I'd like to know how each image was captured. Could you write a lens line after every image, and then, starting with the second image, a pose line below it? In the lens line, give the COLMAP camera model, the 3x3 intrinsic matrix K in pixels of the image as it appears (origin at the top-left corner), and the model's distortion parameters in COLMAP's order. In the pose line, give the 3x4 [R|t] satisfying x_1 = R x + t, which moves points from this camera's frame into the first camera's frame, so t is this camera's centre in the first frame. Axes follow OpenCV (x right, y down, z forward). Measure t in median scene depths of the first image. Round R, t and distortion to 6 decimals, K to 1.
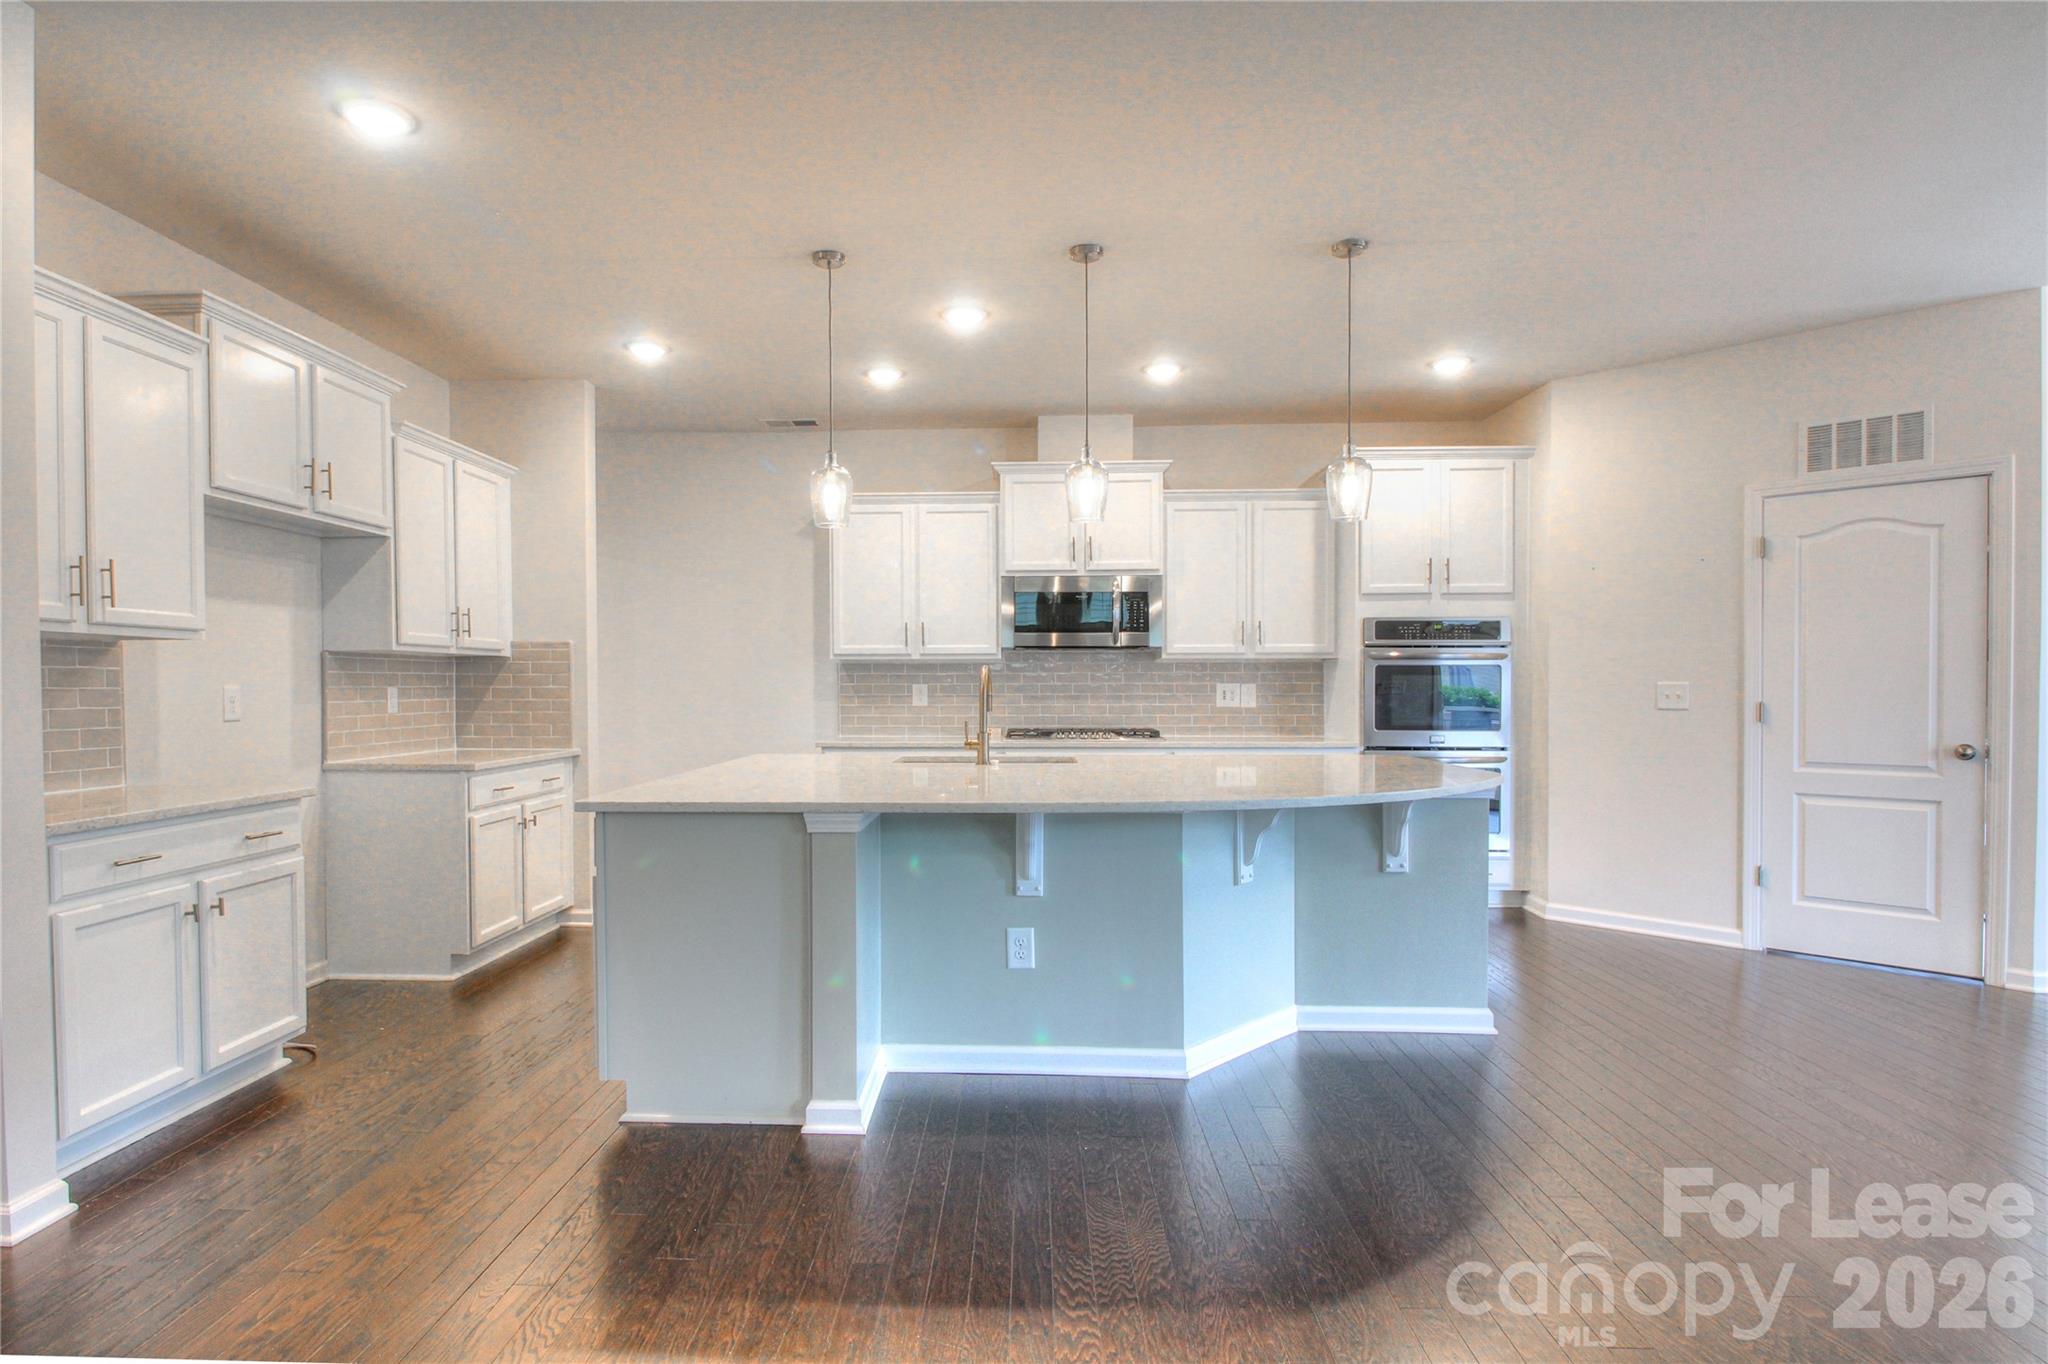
lens RADIAL K [[1048.8, 0, 1015.0], [0, 1048.8, 716.5], [0, 0, 1]] dist [0.005222, -0.000237]
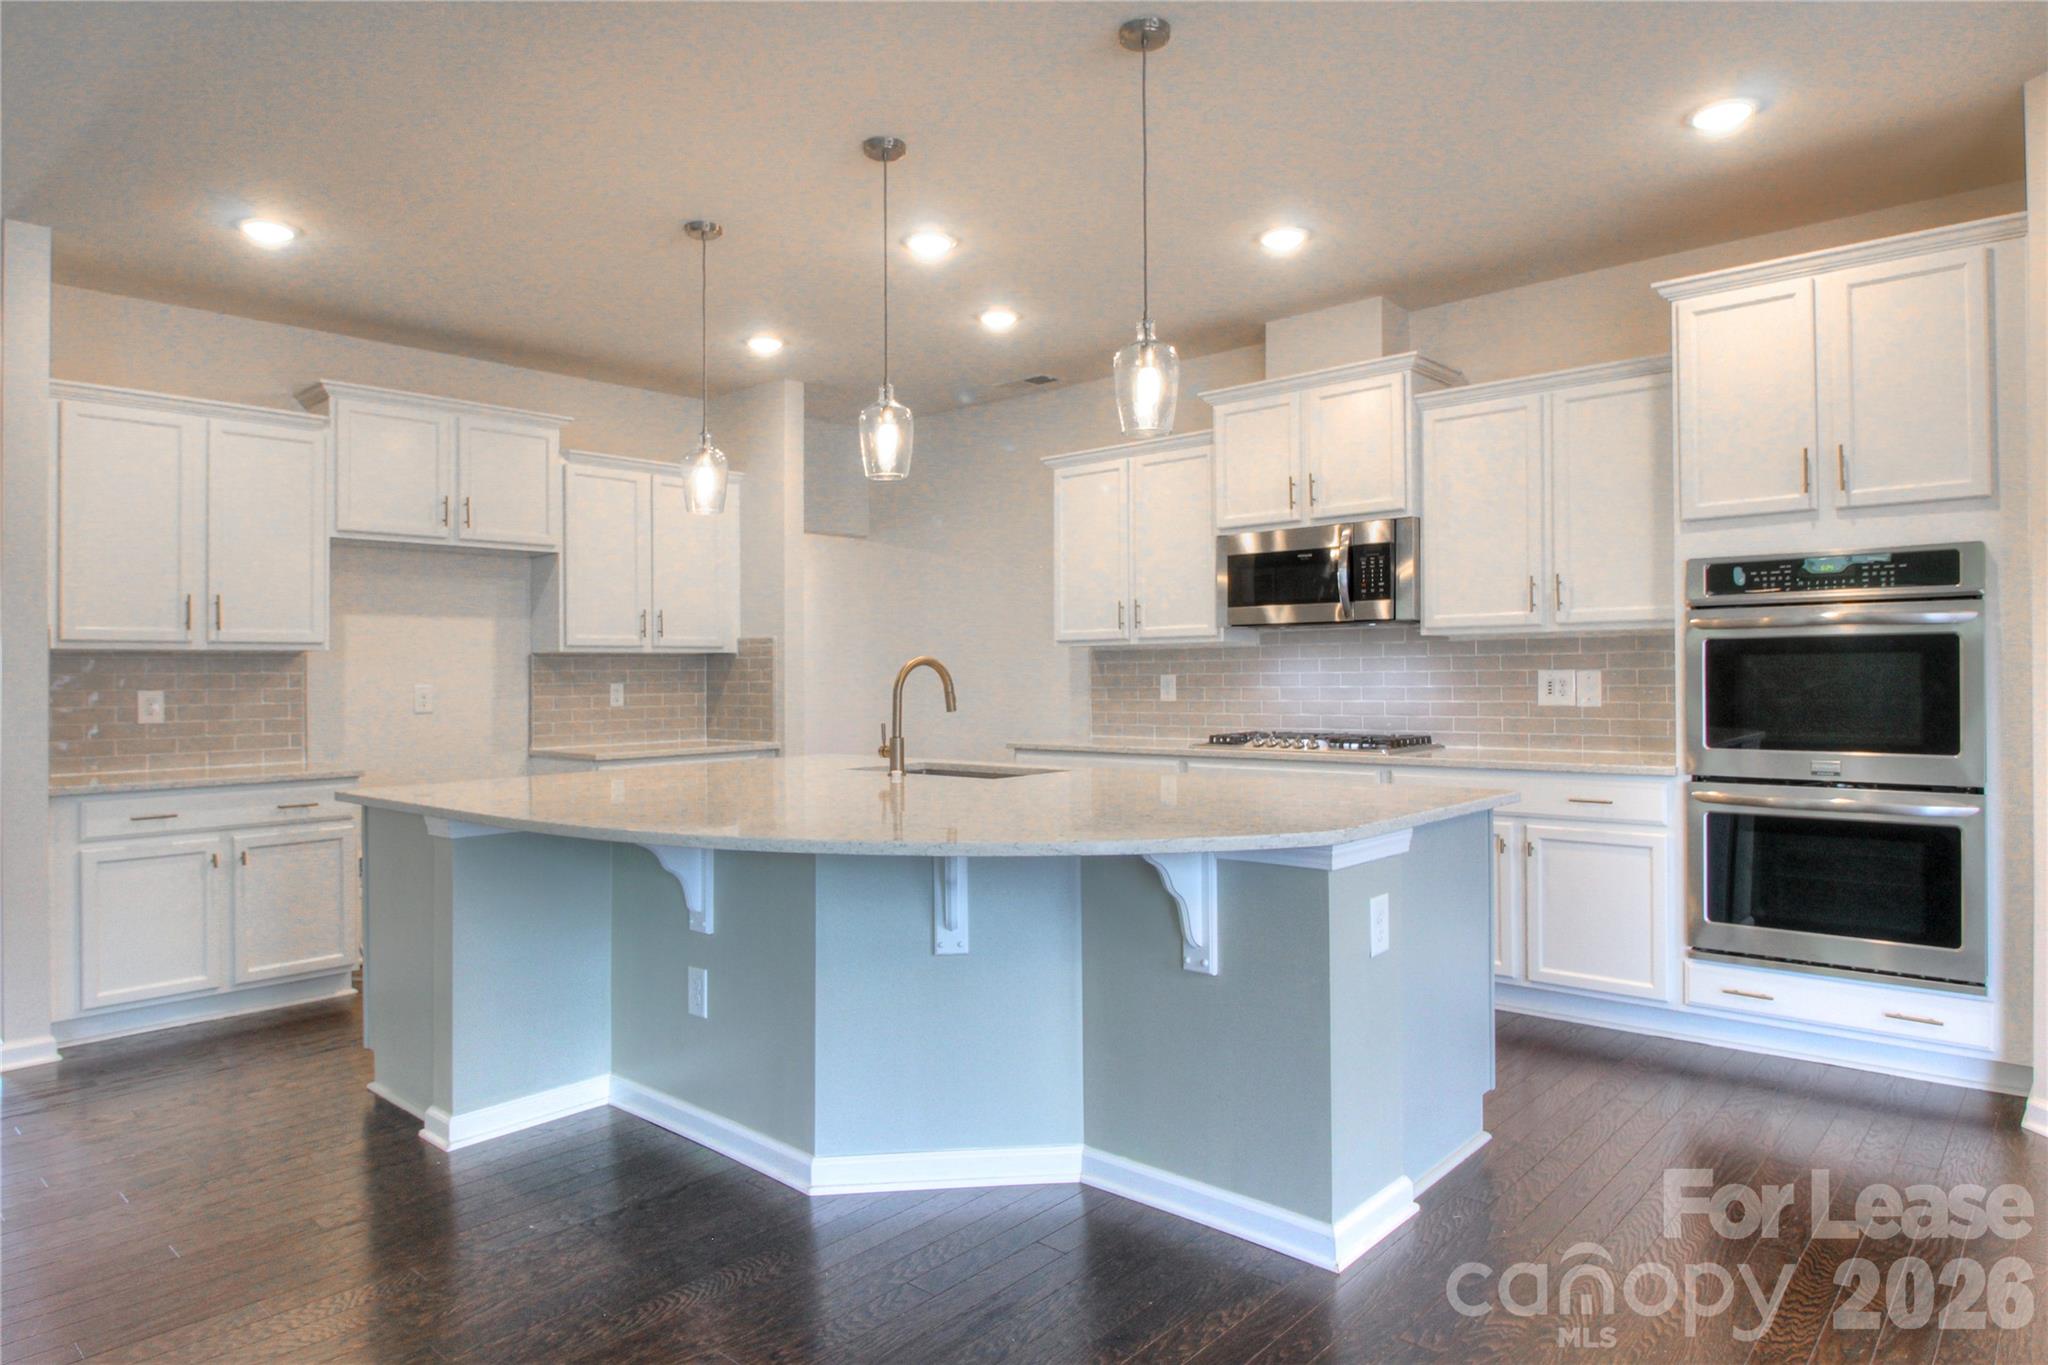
lens RADIAL K [[1209.7, 0, 1024.5], [0, 1209.7, 682.7], [0, 0, 1]] dist [-0.001574, -0.000083]
pose [[0.779642, -0.003684, -0.626215, 0.474059], [-0.008098, 0.999840, -0.015964, -0.009832], [0.626173, 0.017517, 0.779487, 0.226259]]
